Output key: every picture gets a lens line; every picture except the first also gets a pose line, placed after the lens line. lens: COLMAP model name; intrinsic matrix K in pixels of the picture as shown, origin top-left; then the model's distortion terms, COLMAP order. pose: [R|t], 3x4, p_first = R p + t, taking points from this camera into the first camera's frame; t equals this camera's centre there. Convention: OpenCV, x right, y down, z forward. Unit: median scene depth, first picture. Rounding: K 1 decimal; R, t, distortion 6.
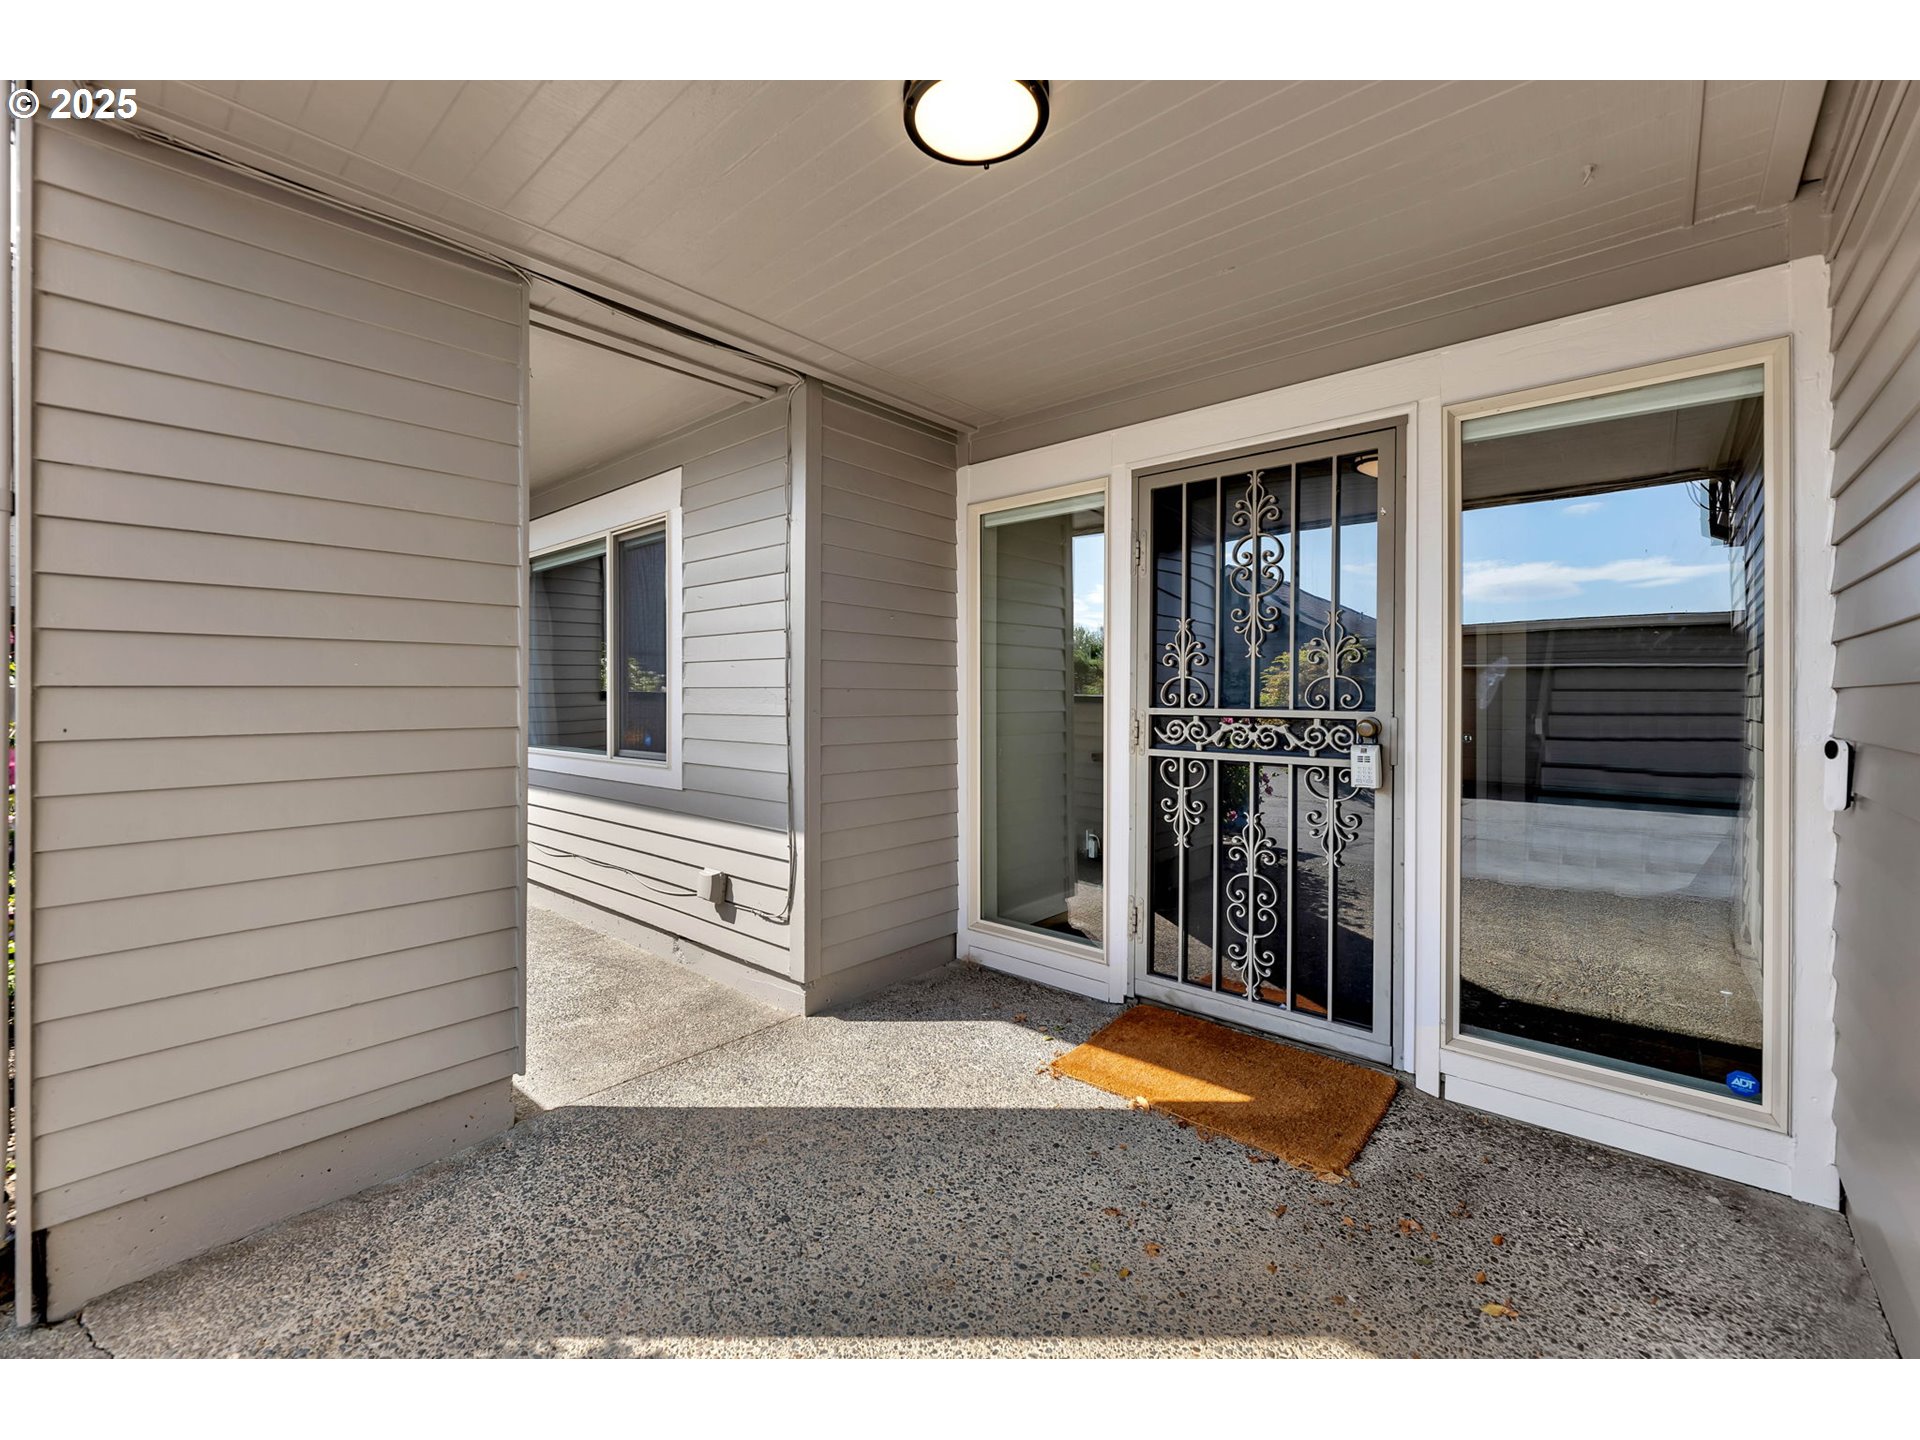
lens RADIAL K [[786.1, 0, 948.3], [0, 786.1, 704.1], [0, 0, 1]] dist [-0.002655, -0.000214]
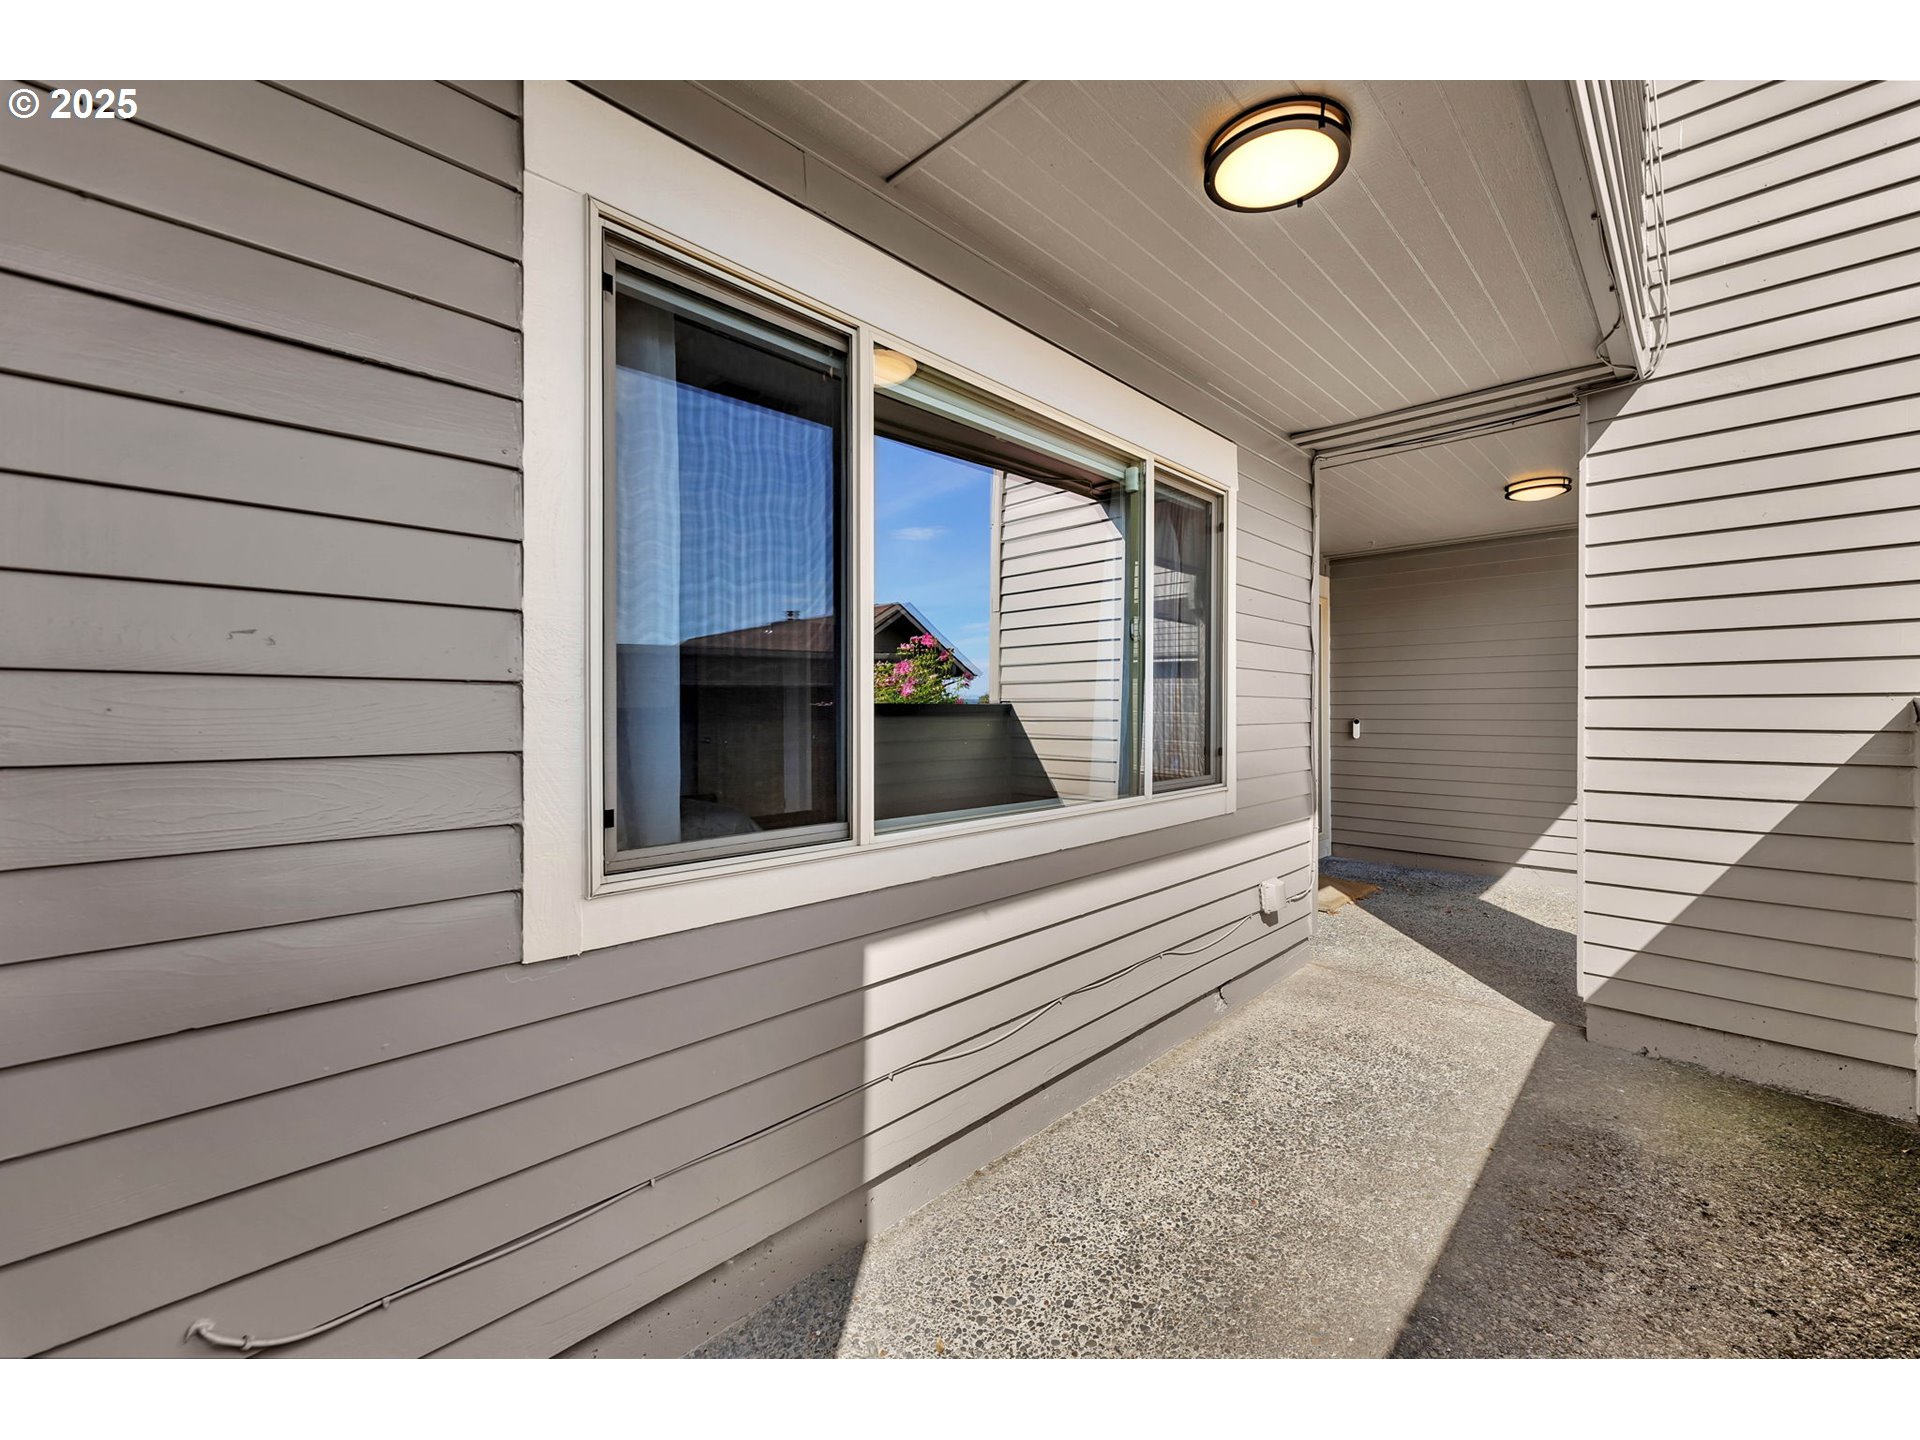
lens RADIAL K [[768.8, 0, 946.9], [0, 768.8, 713.0], [0, 0, 1]] dist [-0.002025, 0.000682]
pose [[0.062171, -0.004072, 0.998057, -1.631493], [0.006452, 0.999972, 0.003678, -0.005233], [-0.998045, 0.006211, 0.062195, 1.704814]]
